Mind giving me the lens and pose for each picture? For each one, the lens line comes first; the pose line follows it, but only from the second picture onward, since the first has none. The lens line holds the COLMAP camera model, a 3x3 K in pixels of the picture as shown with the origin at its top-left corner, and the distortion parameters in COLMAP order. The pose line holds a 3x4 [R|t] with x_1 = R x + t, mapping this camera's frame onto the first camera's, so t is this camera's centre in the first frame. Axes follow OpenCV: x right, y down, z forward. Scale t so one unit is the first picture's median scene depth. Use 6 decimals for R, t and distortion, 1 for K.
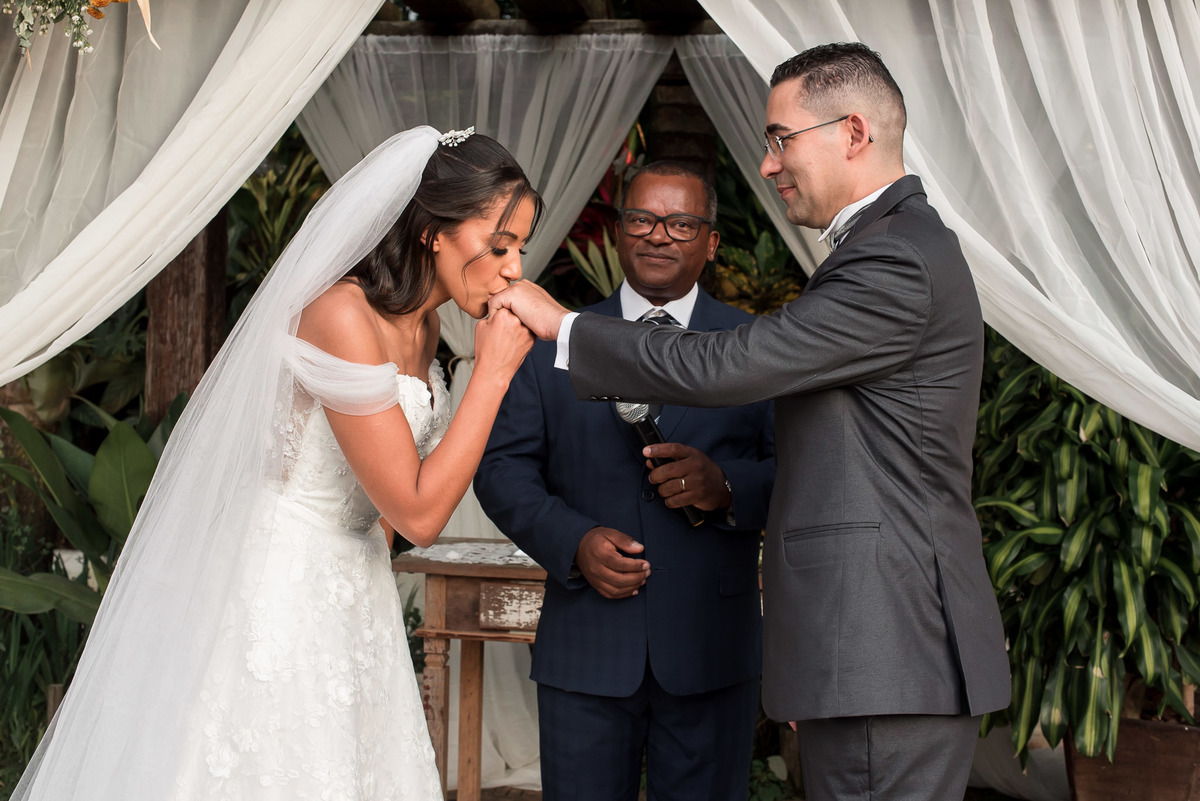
lens RADIAL K [[1848.6, 0, 600.0], [0, 1848.6, 400.5], [0, 0, 1]] dist [-0.123854, 0.019604]
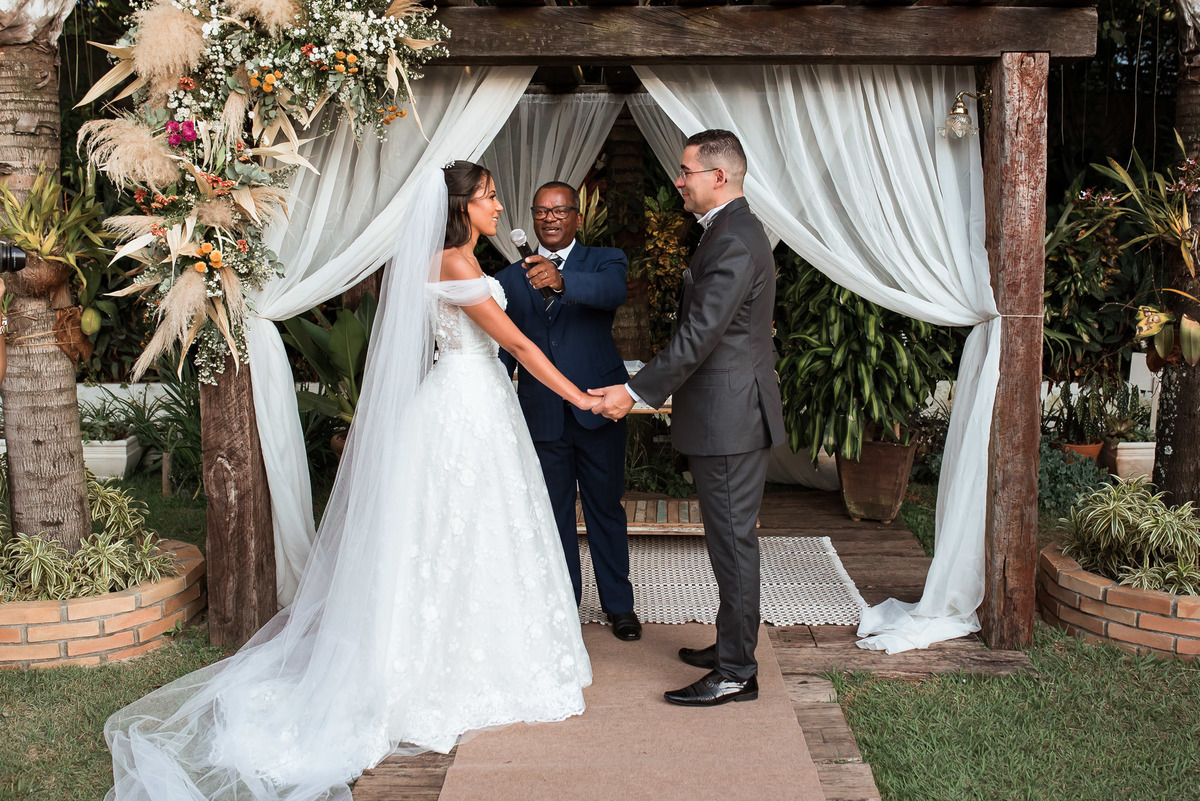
lens RADIAL K [[1203.8, 0, 649.3], [0, 1203.8, 384.2], [0, 0, 1]] dist [-0.033785, 0.025192]
pose [[0.994609, -0.037453, 0.096695, -0.075026], [0.028431, 0.995255, 0.093050, -0.018530], [-0.099721, -0.089799, 0.990955, -0.285580]]
